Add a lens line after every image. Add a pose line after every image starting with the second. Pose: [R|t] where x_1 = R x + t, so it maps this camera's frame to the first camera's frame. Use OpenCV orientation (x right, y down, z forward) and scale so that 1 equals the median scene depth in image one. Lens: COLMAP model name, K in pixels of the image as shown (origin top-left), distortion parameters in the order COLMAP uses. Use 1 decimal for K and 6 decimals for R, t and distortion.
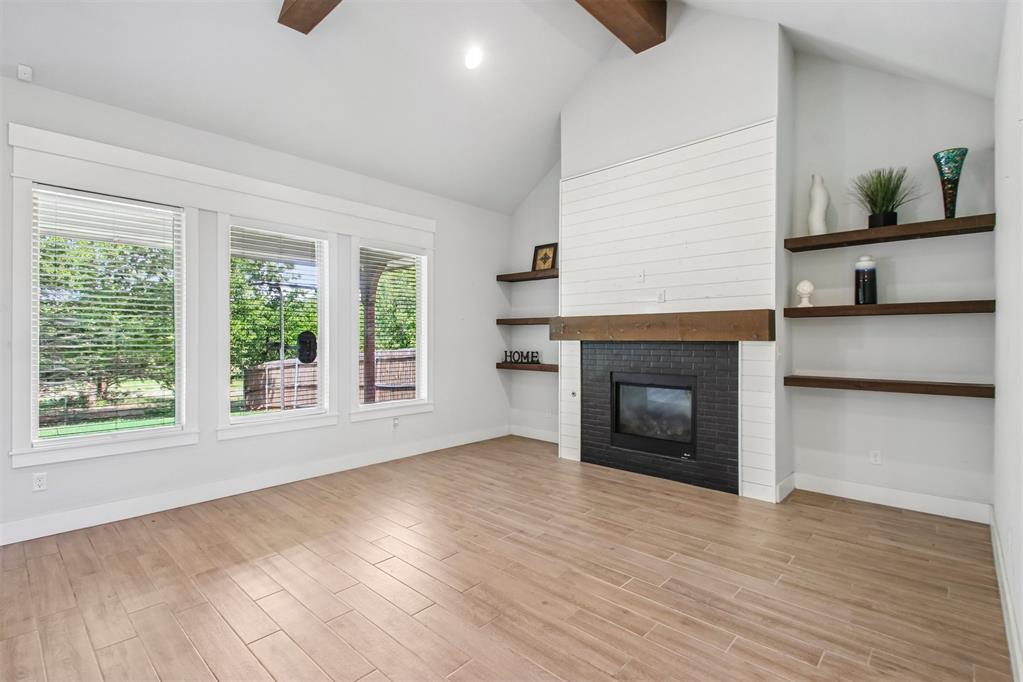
lens RADIAL K [[476.7, 0, 509.2], [0, 476.7, 335.9], [0, 0, 1]] dist [0.028368, -0.016518]
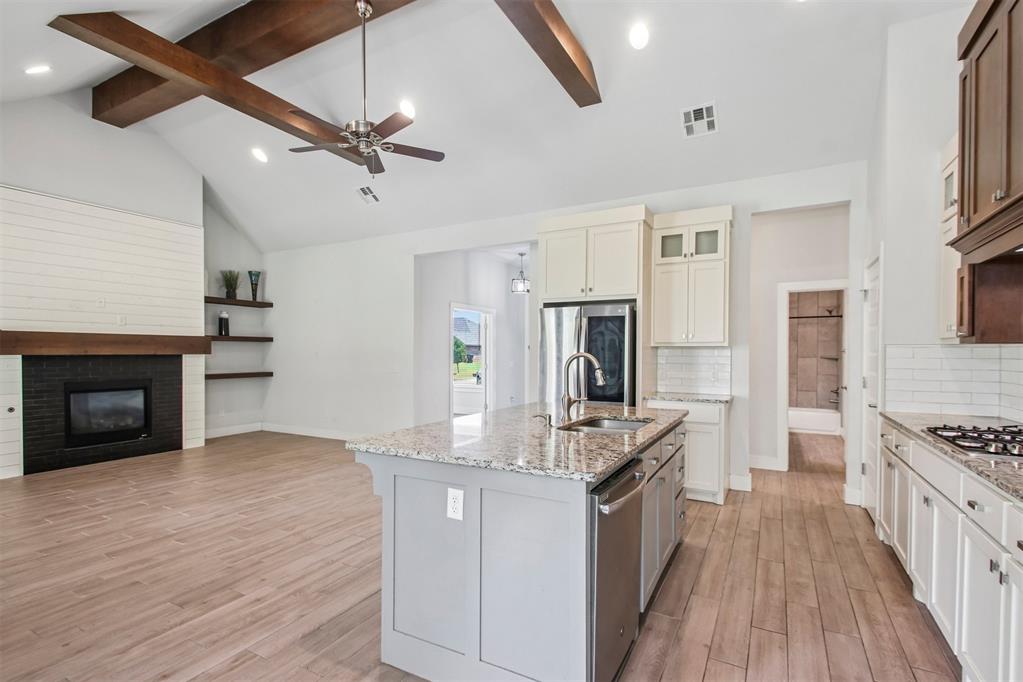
lens RADIAL K [[480.5, 0, 510.5], [0, 480.5, 355.4], [0, 0, 1]] dist [0.034564, -0.021348]
pose [[-0.243610, -0.004404, 0.969863, -1.452440], [-0.004975, 0.999982, 0.003291, 0.002826], [-0.969860, -0.004024, -0.243628, 0.344870]]
